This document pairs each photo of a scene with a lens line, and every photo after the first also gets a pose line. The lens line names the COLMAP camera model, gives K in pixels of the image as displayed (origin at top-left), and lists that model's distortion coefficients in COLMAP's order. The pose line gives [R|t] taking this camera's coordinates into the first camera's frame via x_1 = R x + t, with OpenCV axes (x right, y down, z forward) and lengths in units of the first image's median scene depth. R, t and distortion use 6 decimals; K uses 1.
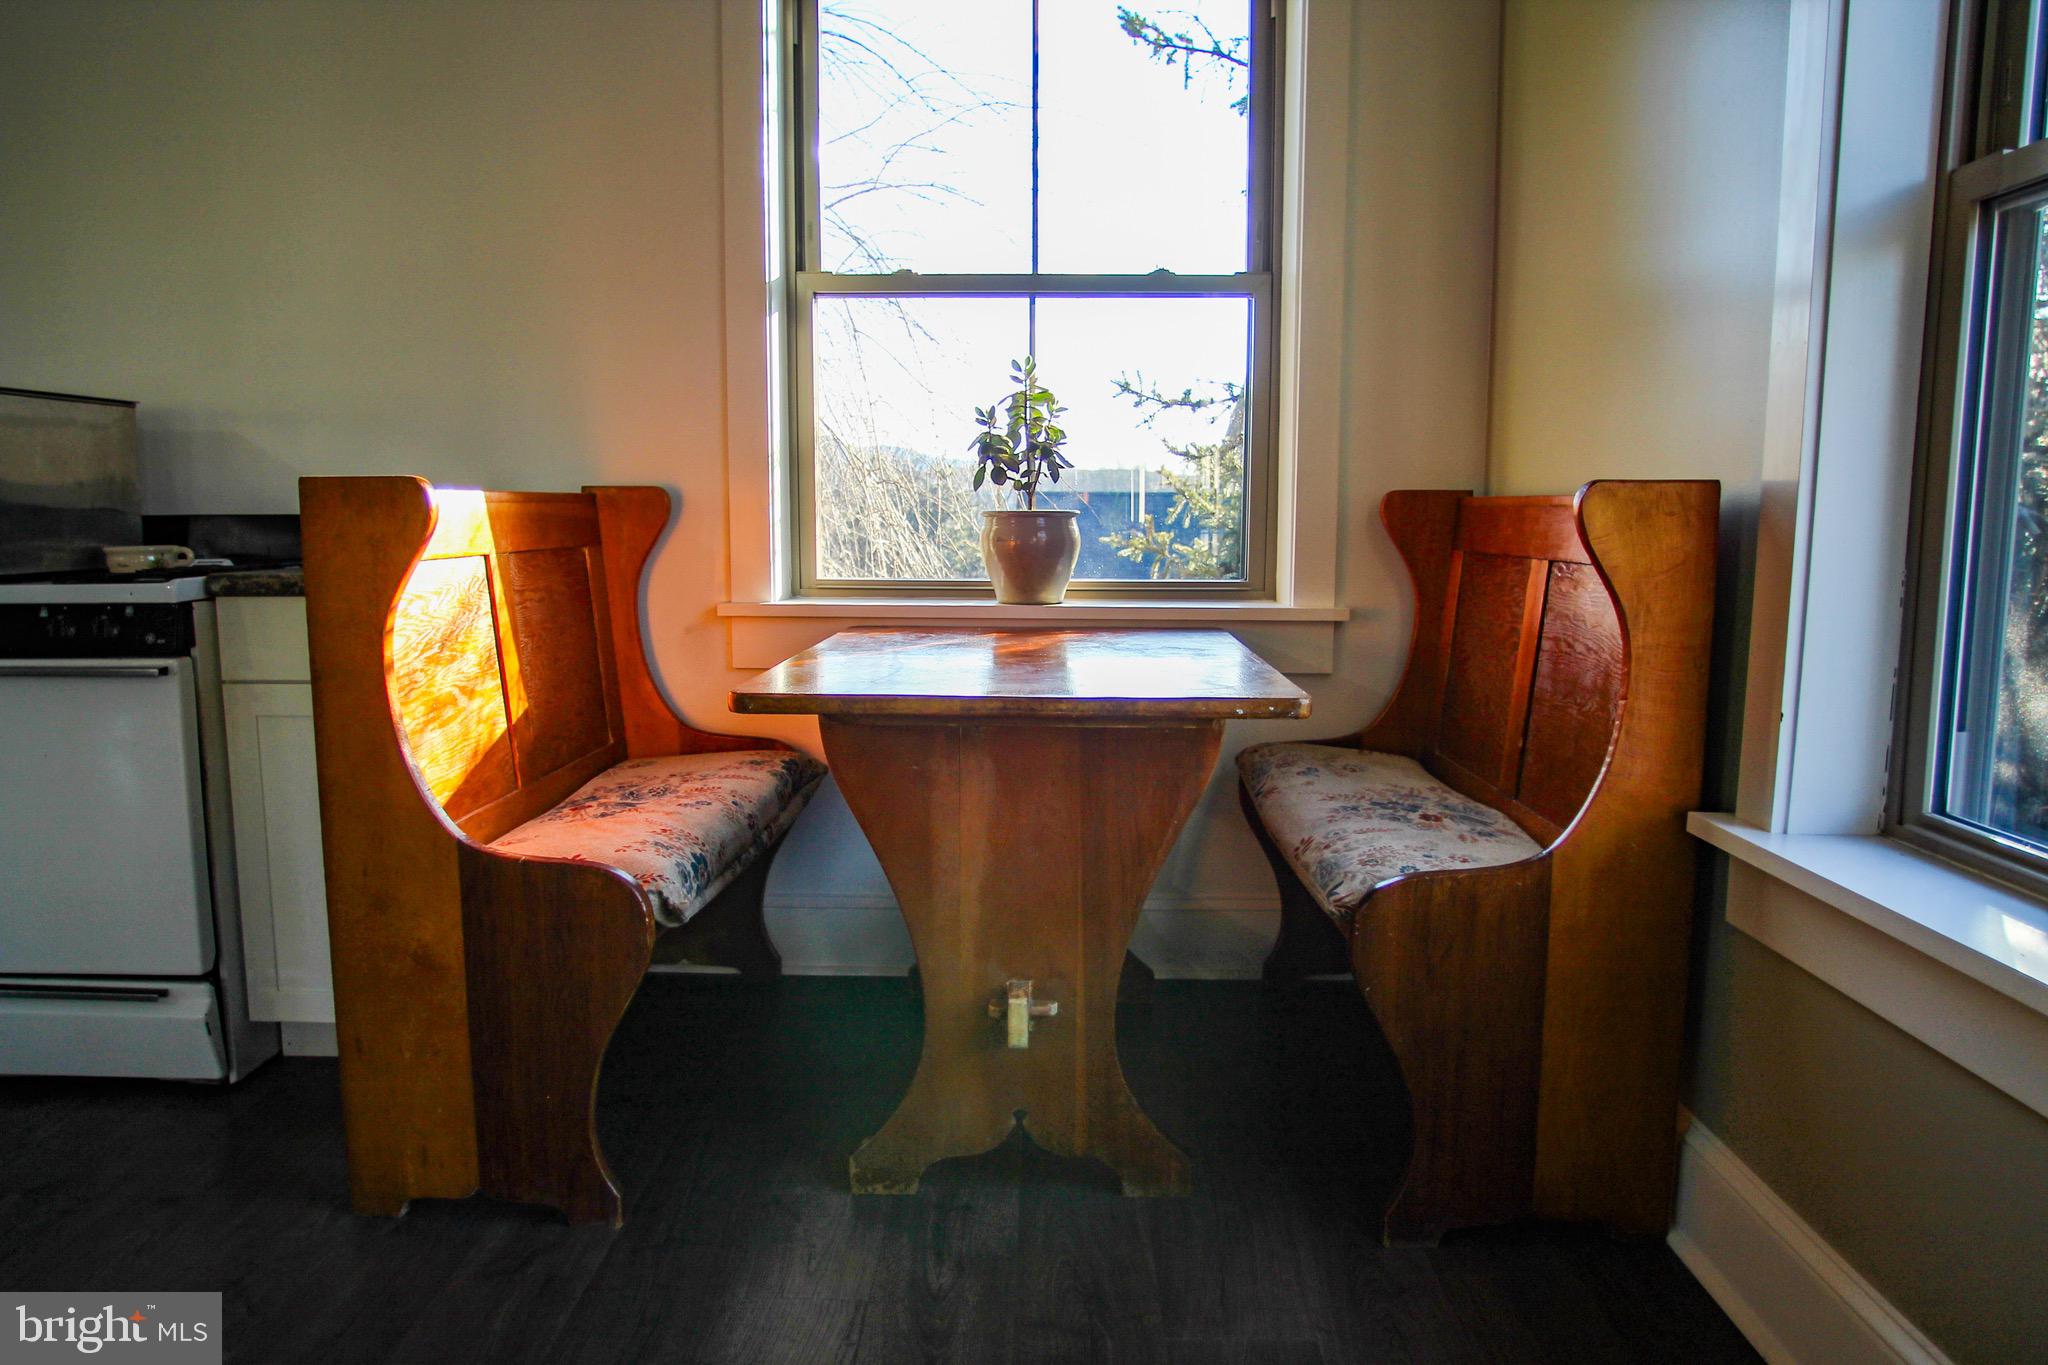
lens RADIAL K [[1320.2, 0, 1031.8], [0, 1320.2, 677.0], [0, 0, 1]] dist [-0.077868, 0.041372]
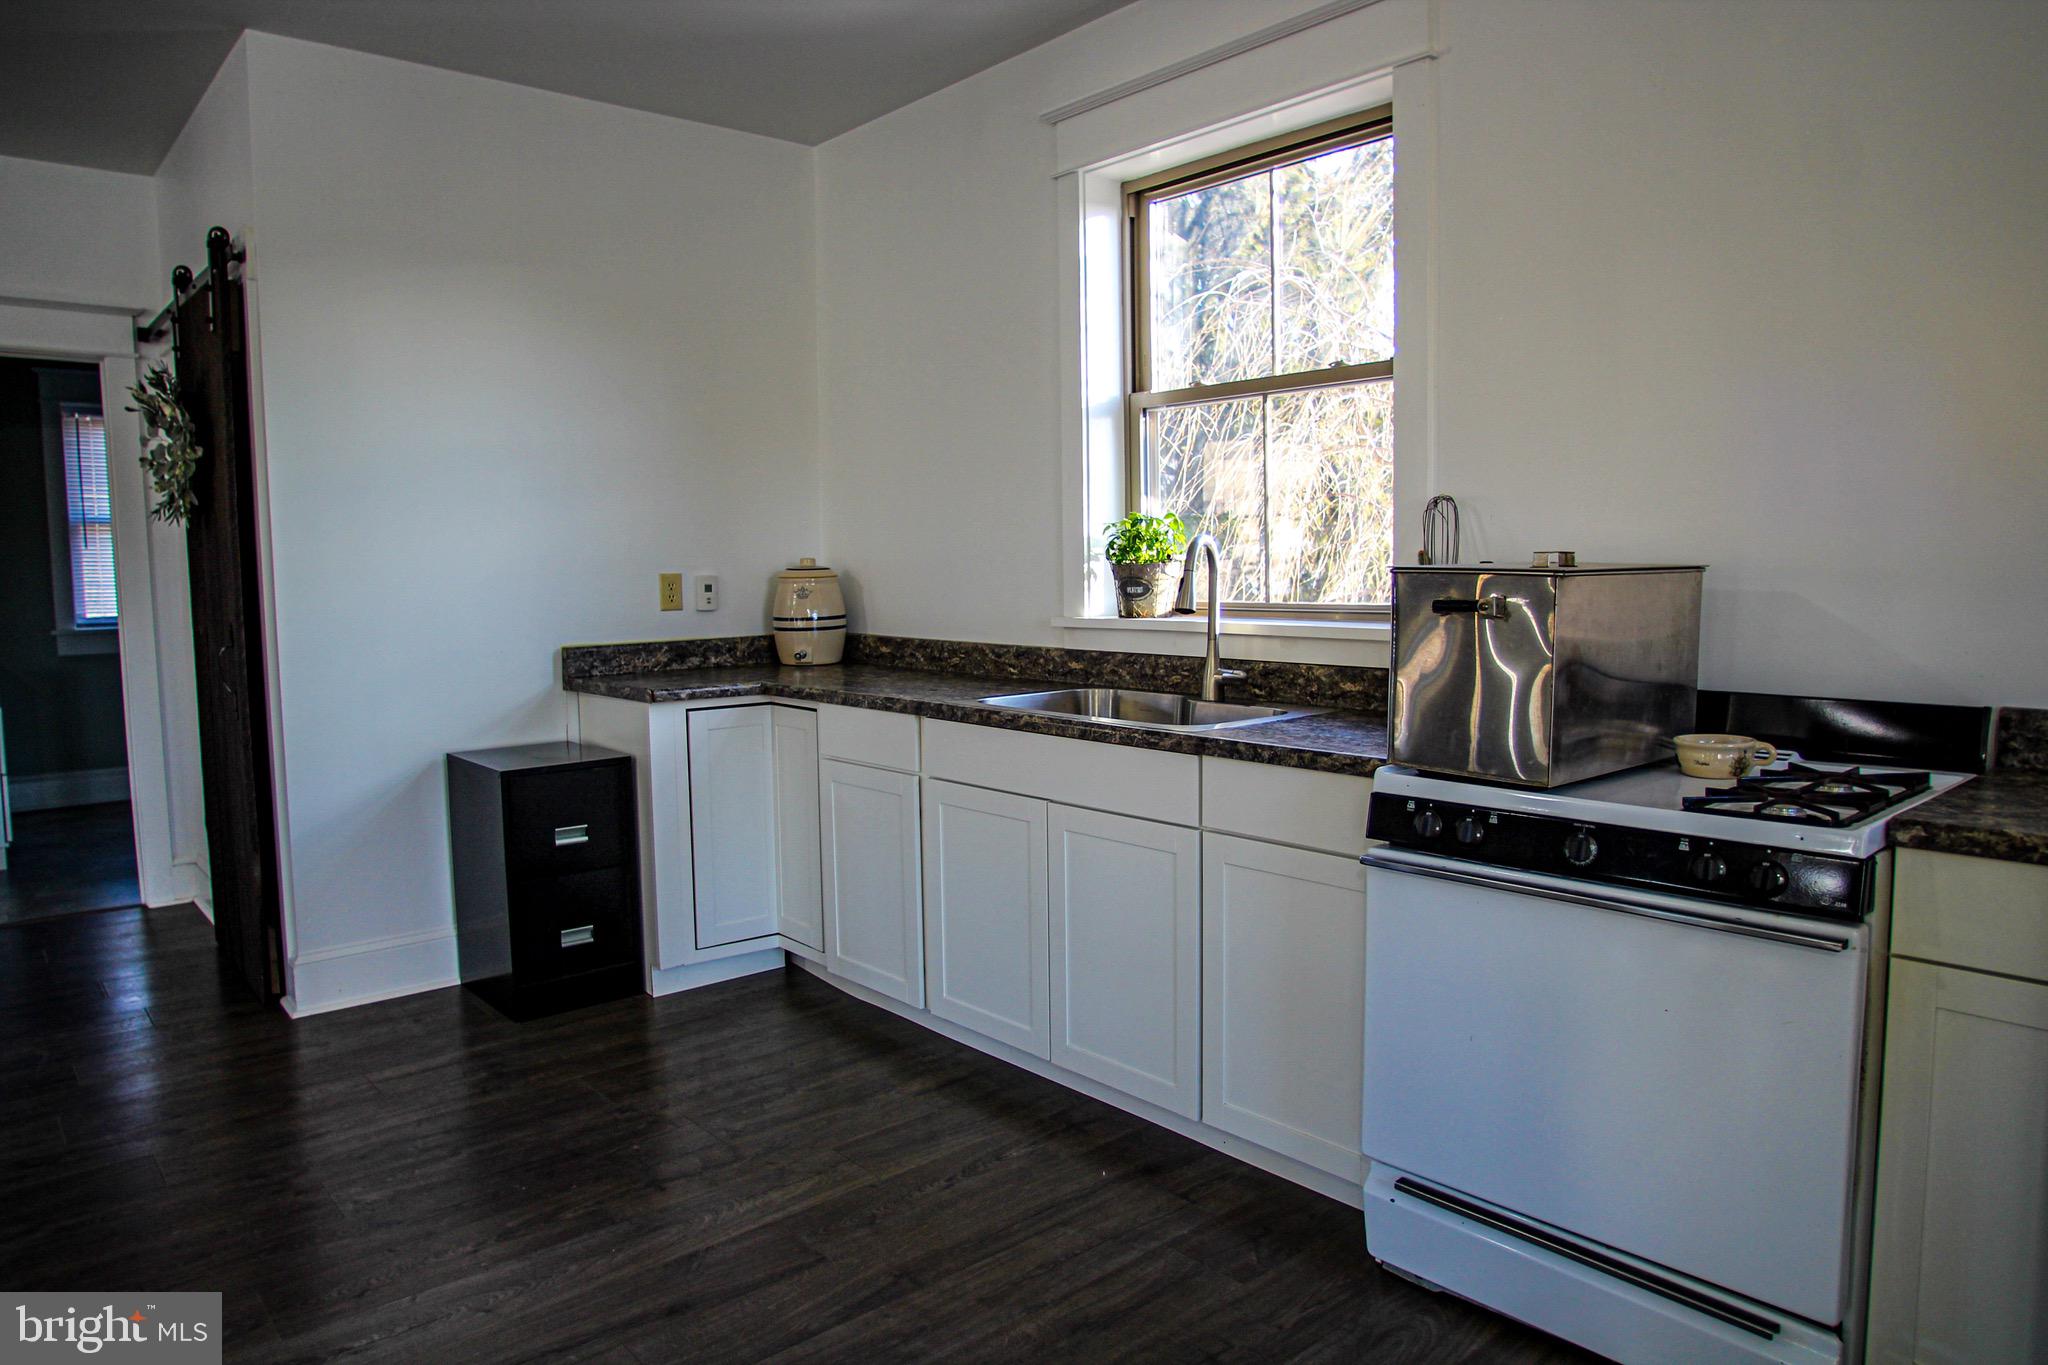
lens RADIAL K [[1320.2, 0, 1024.3], [0, 1320.2, 676.5], [0, 0, 1]] dist [-0.077868, 0.041372]
pose [[0.672079, 0.055080, -0.738428, -0.426118], [-0.080654, 0.996742, 0.000942, -0.123389], [0.736074, 0.058924, 0.674332, 0.090389]]
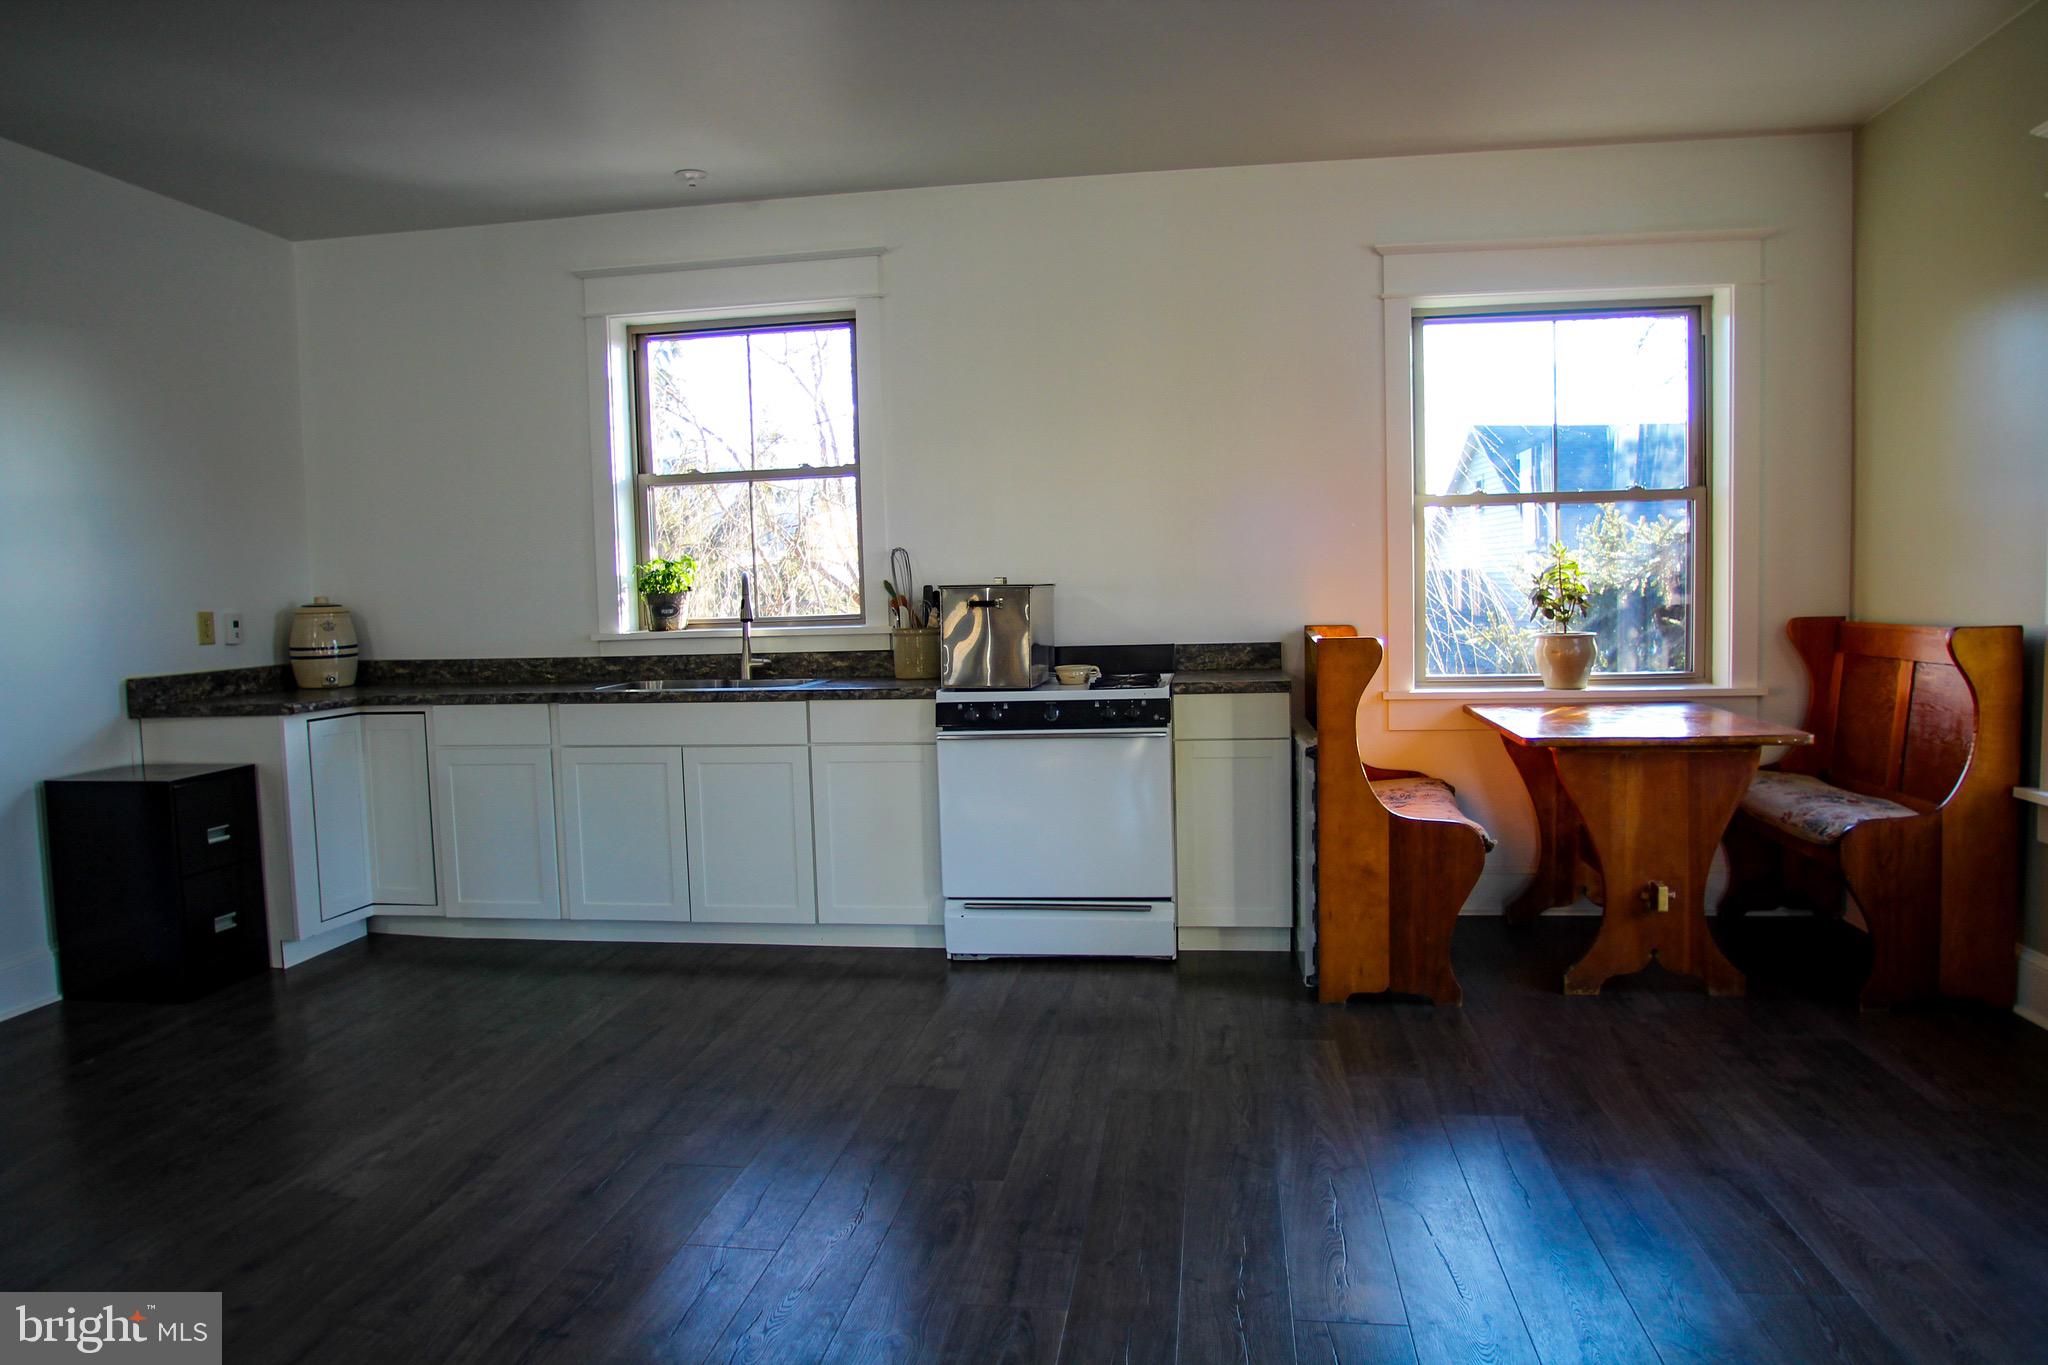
lens RADIAL K [[1320.2, 0, 1025.8], [0, 1320.2, 675.5], [0, 0, 1]] dist [-0.077868, 0.041372]
pose [[0.991530, -0.020737, -0.128210, -0.605939], [0.013091, 0.998101, -0.060193, 0.023192], [0.129214, 0.058004, 0.989919, -0.941444]]
